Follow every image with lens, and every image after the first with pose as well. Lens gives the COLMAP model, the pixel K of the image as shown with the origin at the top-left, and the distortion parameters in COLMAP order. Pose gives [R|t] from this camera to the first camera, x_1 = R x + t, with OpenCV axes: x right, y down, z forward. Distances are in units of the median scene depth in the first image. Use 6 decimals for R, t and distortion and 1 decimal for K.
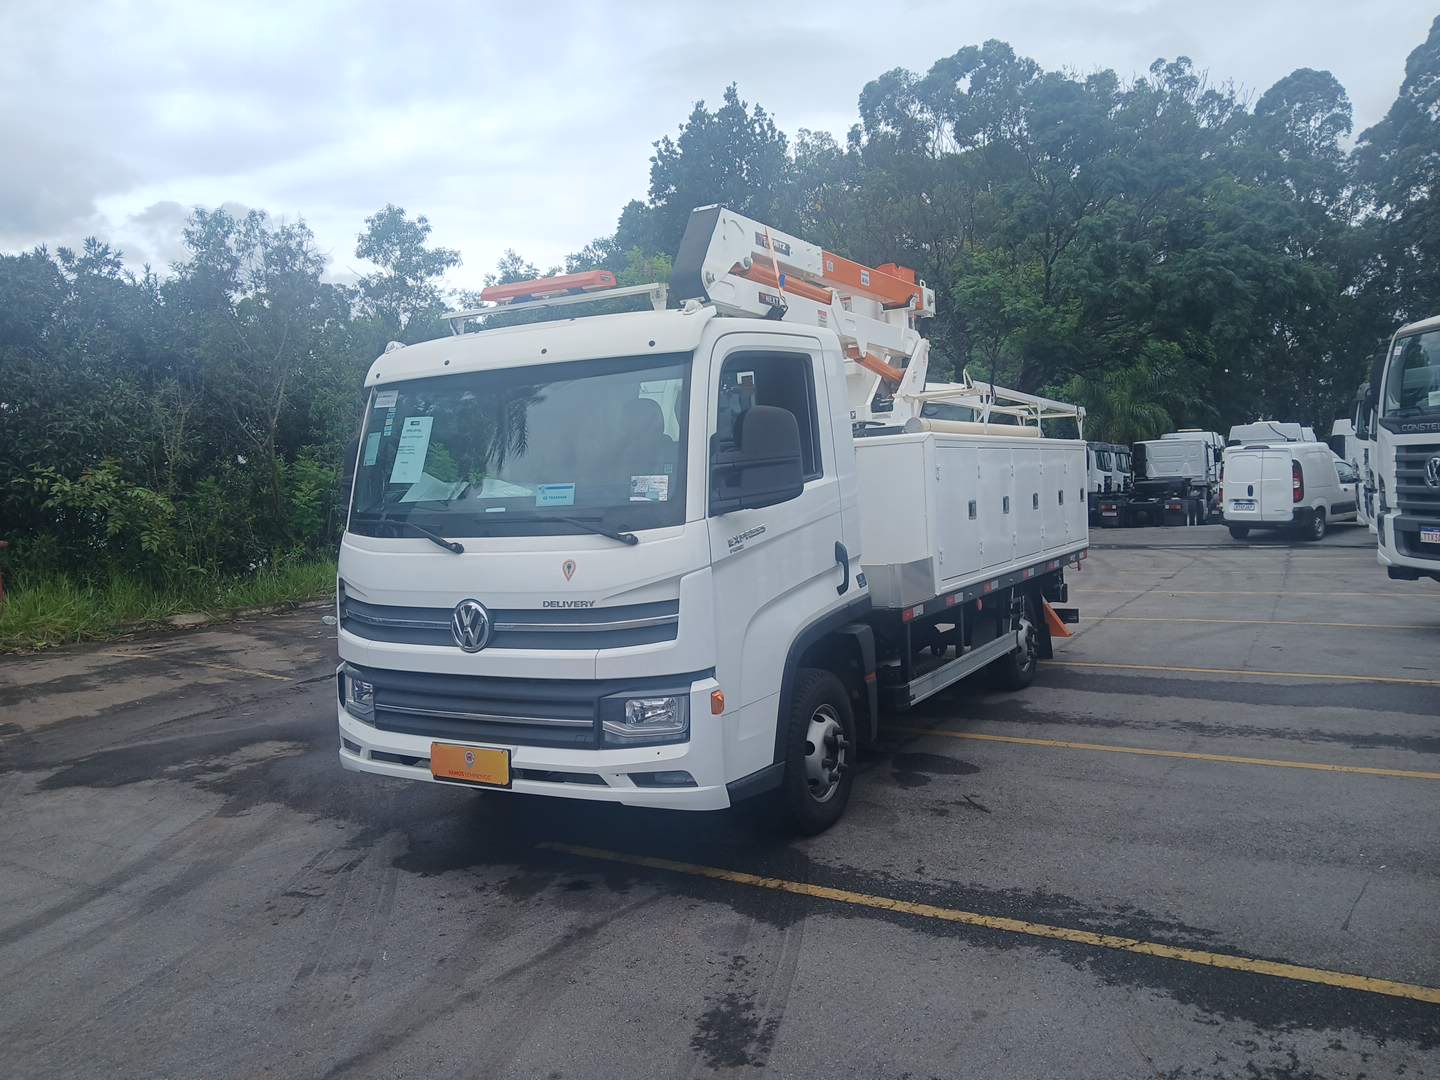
lens RADIAL K [[1135.4, 0, 720.0], [0, 1135.4, 540.0], [0, 0, 1]] dist [0.056447, -0.142375]
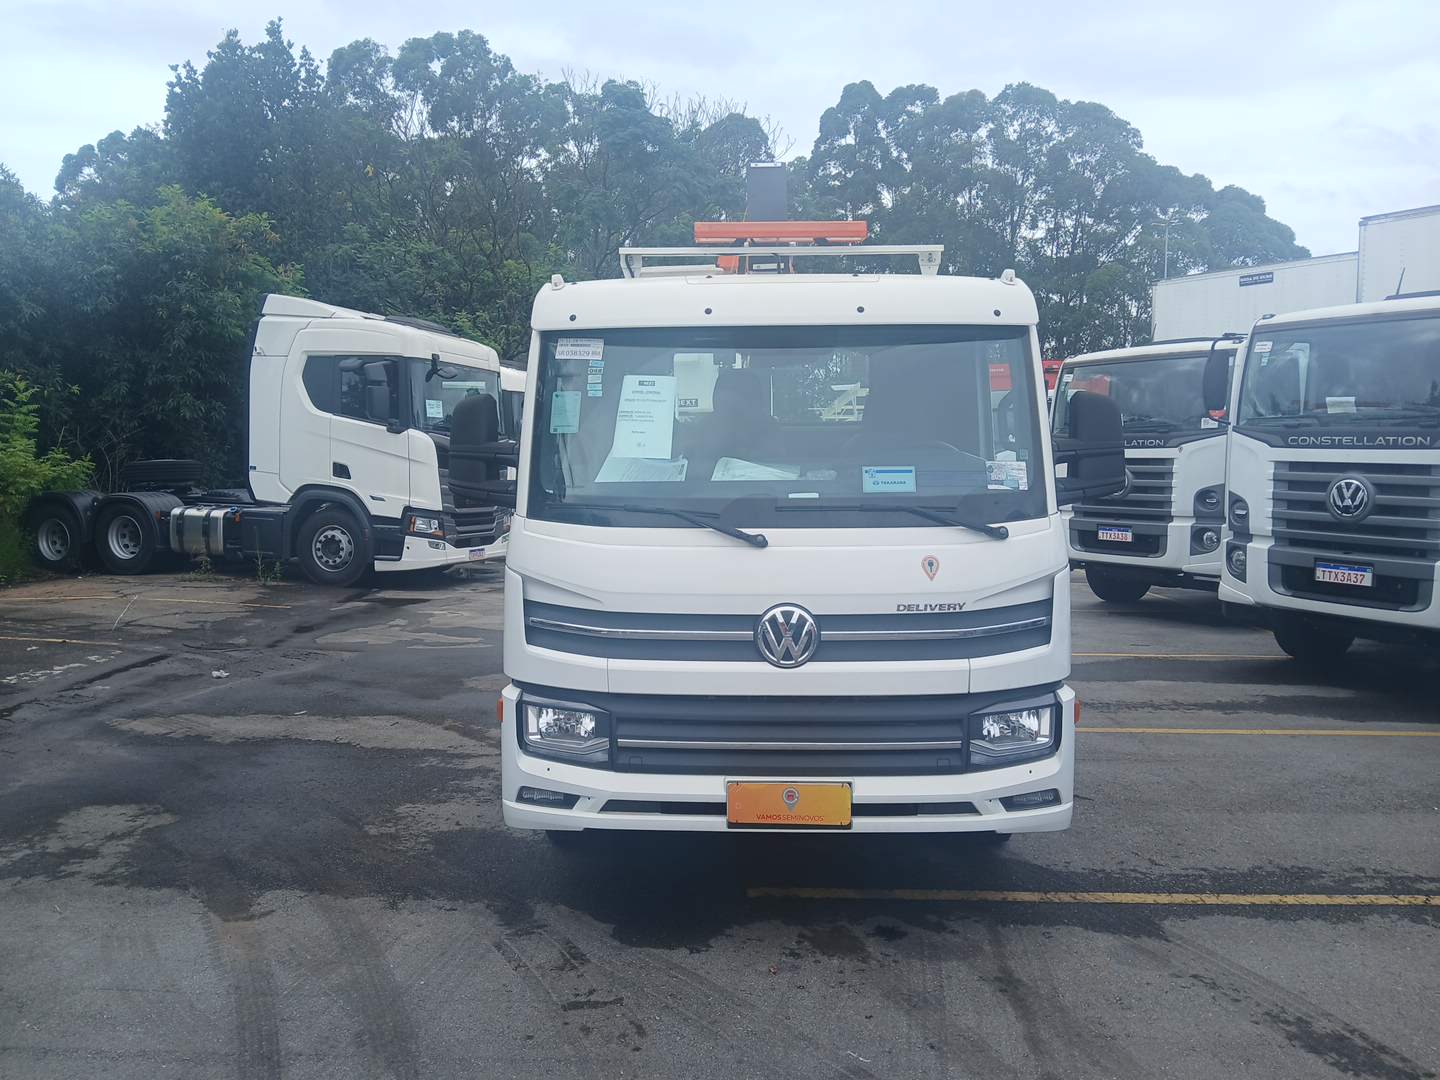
lens RADIAL K [[1135.6, 0, 720.0], [0, 1135.6, 540.0], [0, 0, 1]] dist [0.010162, -0.058753]
pose [[0.872049, 0.007857, 0.489356, -0.643109], [-0.011251, 0.999929, 0.003996, 0.003754], [-0.489289, -0.008990, 0.872075, 0.307573]]
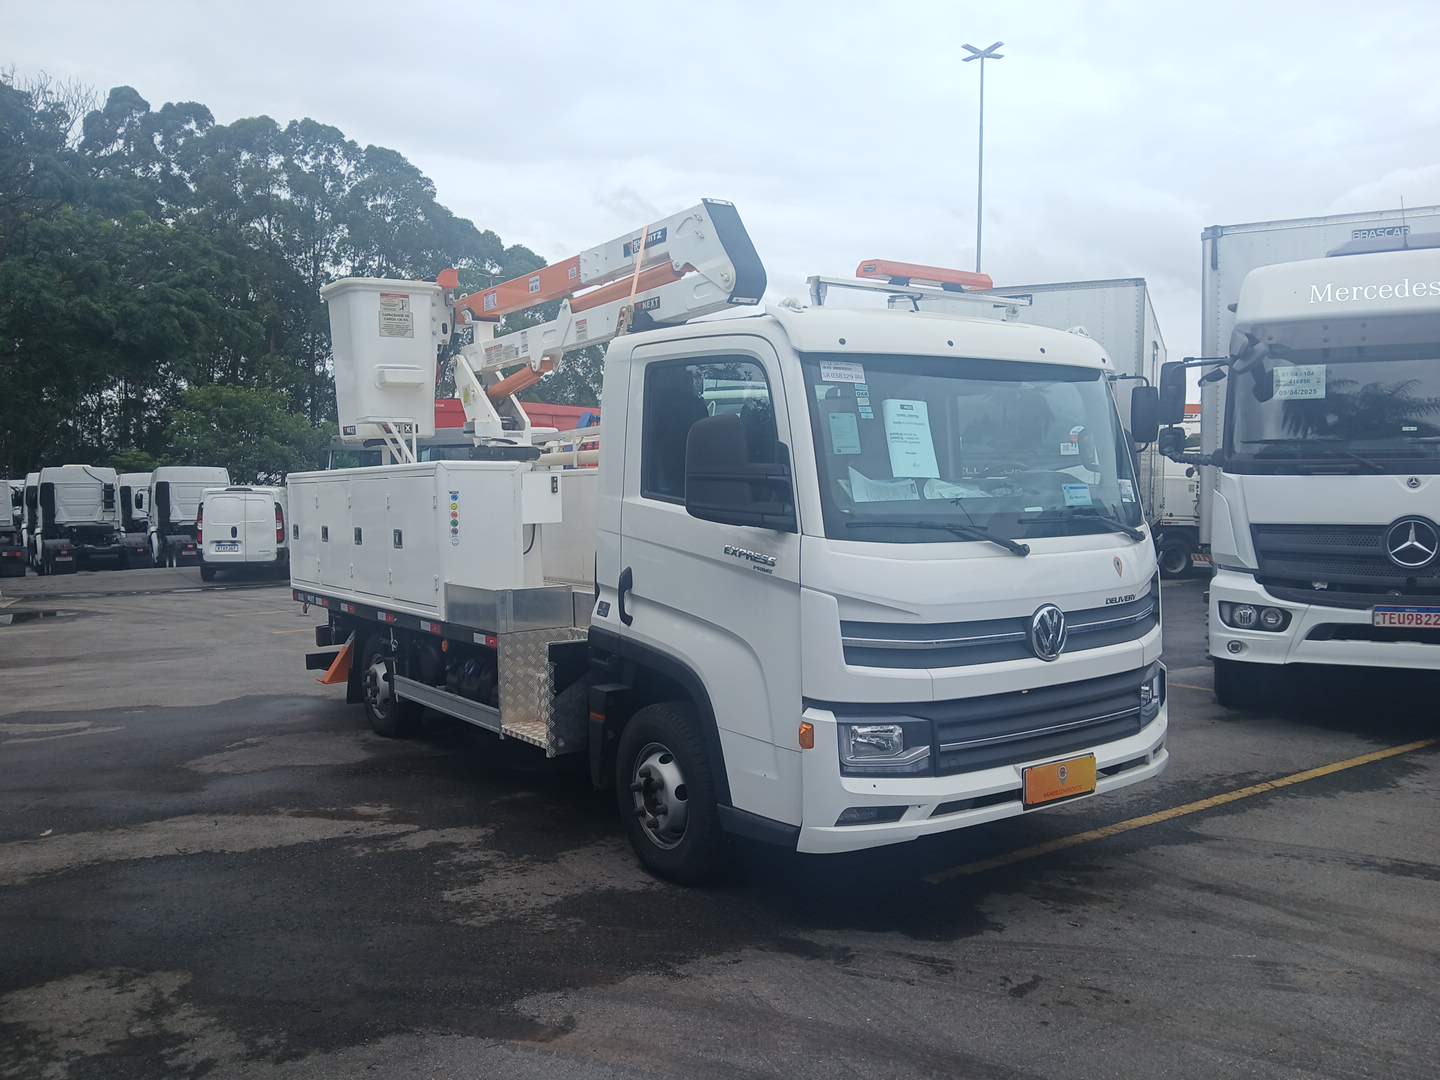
lens RADIAL K [[1134.6, 0, 720.0], [0, 1134.6, 540.0], [0, 0, 1]] dist [-0.021895, -0.005360]
pose [[0.424416, -0.003090, 0.905462, -1.140106], [0.045166, 0.998822, -0.017762, 0.004424], [-0.904340, 0.048435, 0.424055, 0.824339]]
